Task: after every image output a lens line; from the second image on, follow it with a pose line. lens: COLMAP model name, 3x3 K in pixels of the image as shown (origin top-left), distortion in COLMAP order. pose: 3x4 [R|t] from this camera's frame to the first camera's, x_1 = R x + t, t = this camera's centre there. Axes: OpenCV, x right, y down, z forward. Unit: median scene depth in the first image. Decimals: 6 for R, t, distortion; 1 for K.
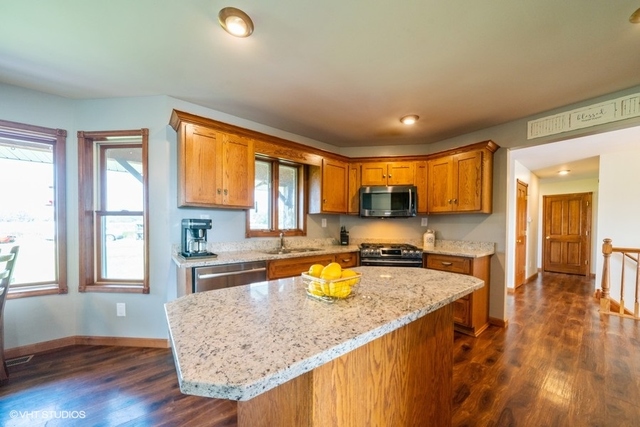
lens RADIAL K [[225.2, 0, 320.6], [0, 225.2, 229.2], [0, 0, 1]] dist [-0.008402, -0.000178]
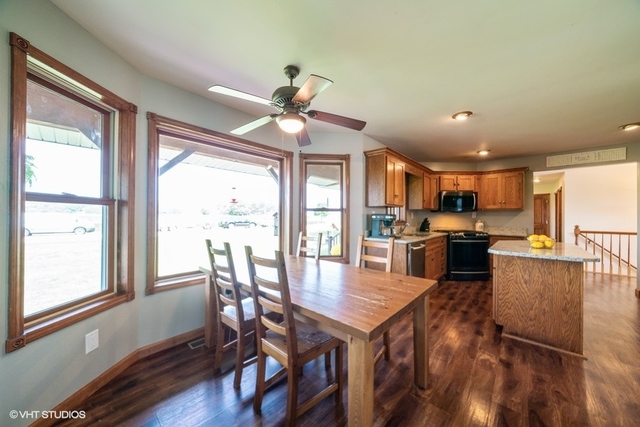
lens RADIAL K [[225.2, 0, 317.9], [0, 225.2, 214.9], [0, 0, 1]] dist [-0.008402, -0.000178]
pose [[0.987441, 0.000544, 0.157987, -0.903138], [0.002631, 0.999799, -0.019886, -0.007861], [-0.157966, 0.020052, 0.987241, -0.337191]]
